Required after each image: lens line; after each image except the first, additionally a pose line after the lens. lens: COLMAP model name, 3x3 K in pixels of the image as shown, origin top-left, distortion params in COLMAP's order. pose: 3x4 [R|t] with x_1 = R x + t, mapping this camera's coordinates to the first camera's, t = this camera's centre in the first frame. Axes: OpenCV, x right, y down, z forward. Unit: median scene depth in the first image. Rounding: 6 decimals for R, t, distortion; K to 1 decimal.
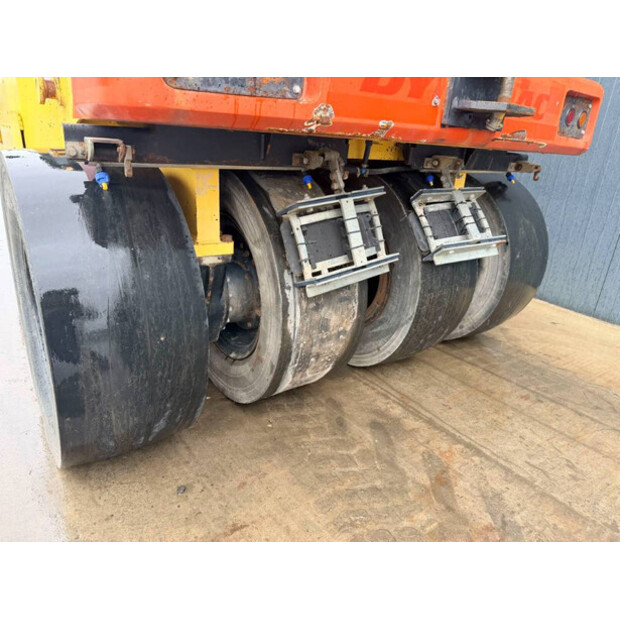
lens RADIAL K [[433.0, 0, 310.0], [0, 433.0, 310.0], [0, 0, 1]] dist [0.136900, -0.245181]
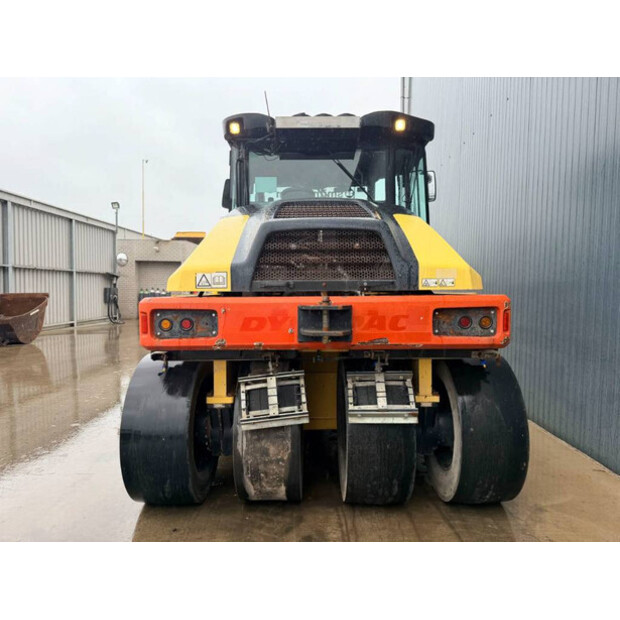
lens RADIAL K [[433.0, 0, 310.0], [0, 433.0, 310.0], [0, 0, 1]] dist [0.136900, -0.245181]
pose [[0.799150, -0.045081, -0.599439, 1.156921], [-0.160008, 0.945257, -0.284405, -0.027067], [0.579445, 0.323197, 0.748189, -0.307873]]
